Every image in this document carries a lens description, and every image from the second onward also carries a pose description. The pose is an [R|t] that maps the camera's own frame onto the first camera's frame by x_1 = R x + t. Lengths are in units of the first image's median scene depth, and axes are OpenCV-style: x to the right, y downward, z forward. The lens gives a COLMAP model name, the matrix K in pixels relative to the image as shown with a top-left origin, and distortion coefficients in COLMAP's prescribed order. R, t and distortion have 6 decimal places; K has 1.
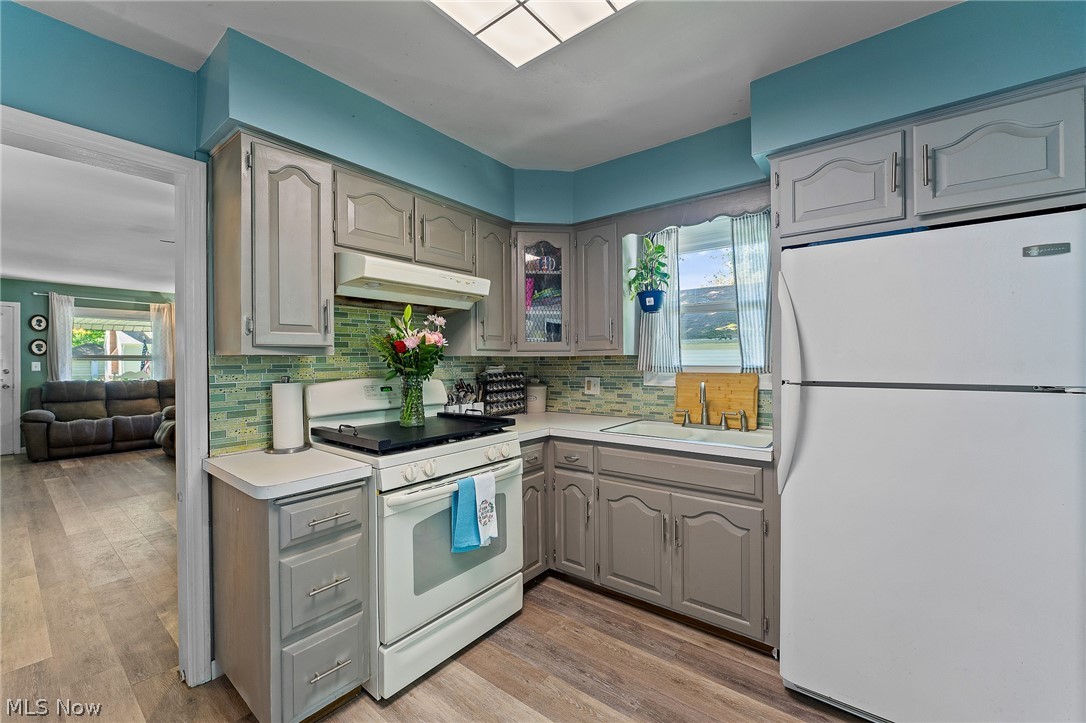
lens RADIAL K [[433.9, 0, 539.9], [0, 433.9, 360.9], [0, 0, 1]] dist [-0.002729, 0.000244]
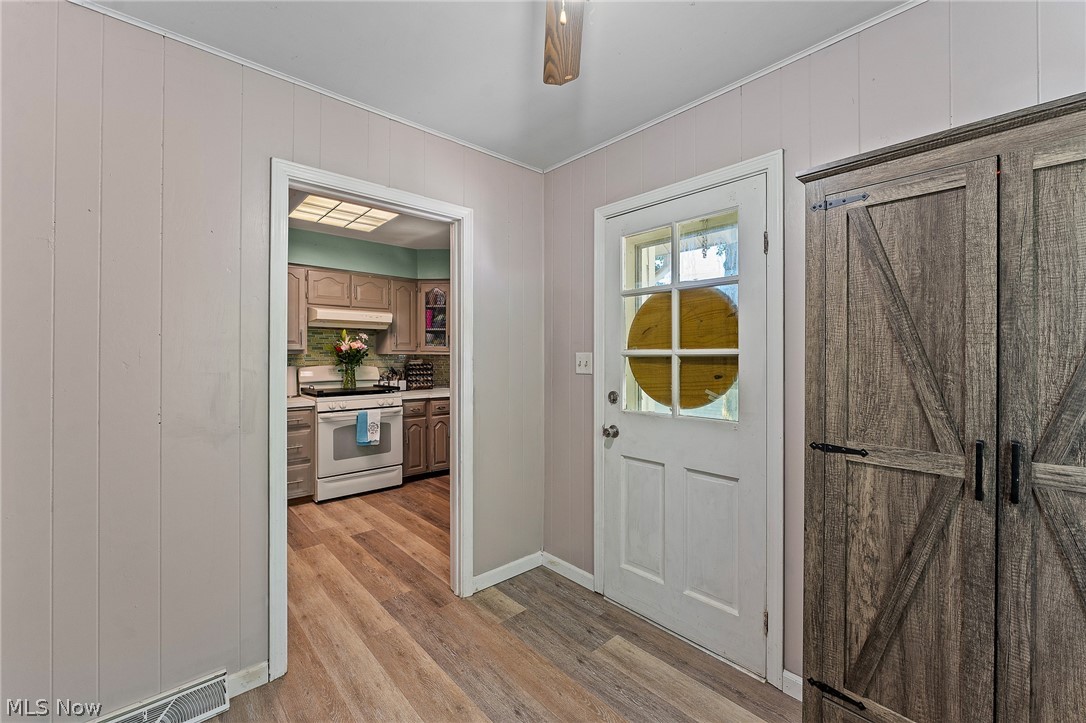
lens RADIAL K [[439.0, 0, 540.0], [0, 439.0, 355.7], [0, 0, 1]] dist [-0.004519, -0.000403]
pose [[0.985355, 0.004204, -0.170465, 0.905597], [-0.005016, 0.999978, -0.004331, 0.000375], [0.170443, 0.005122, 0.985354, -0.840258]]
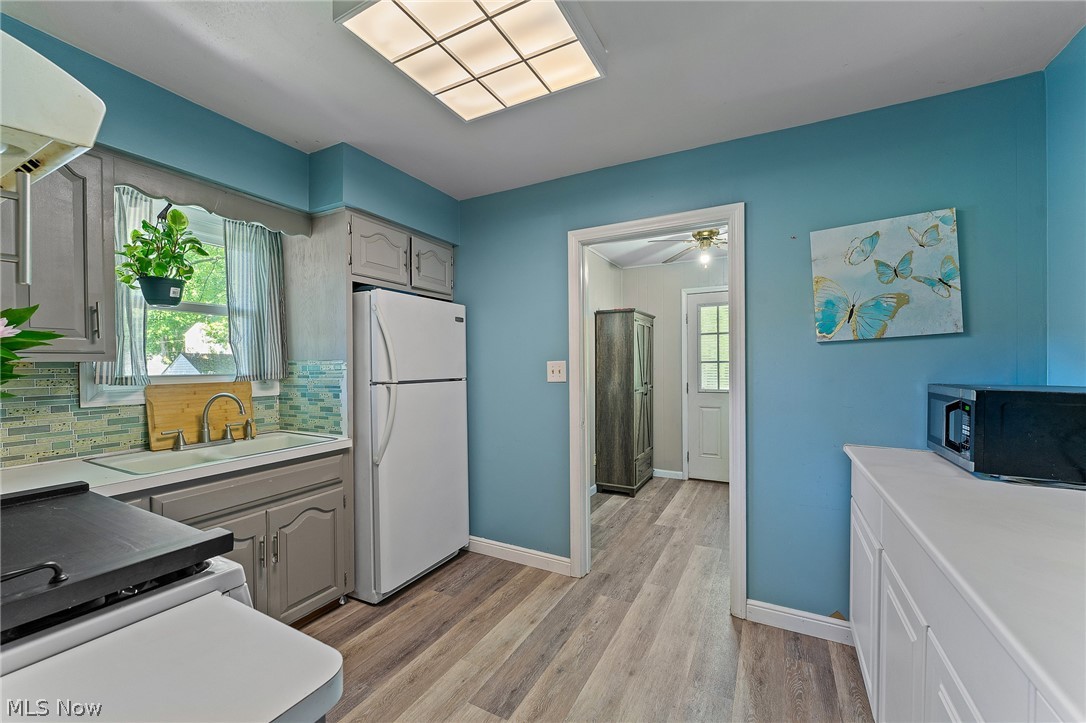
lens RADIAL K [[433.6, 0, 541.5], [0, 433.6, 366.5], [0, 0, 1]] dist [-0.000540, 0.000037]
pose [[-0.175102, 0.001285, 0.984549, -0.717544], [0.008556, 0.999963, 0.000216, -0.000715], [-0.984513, 0.008461, -0.175107, 0.577297]]
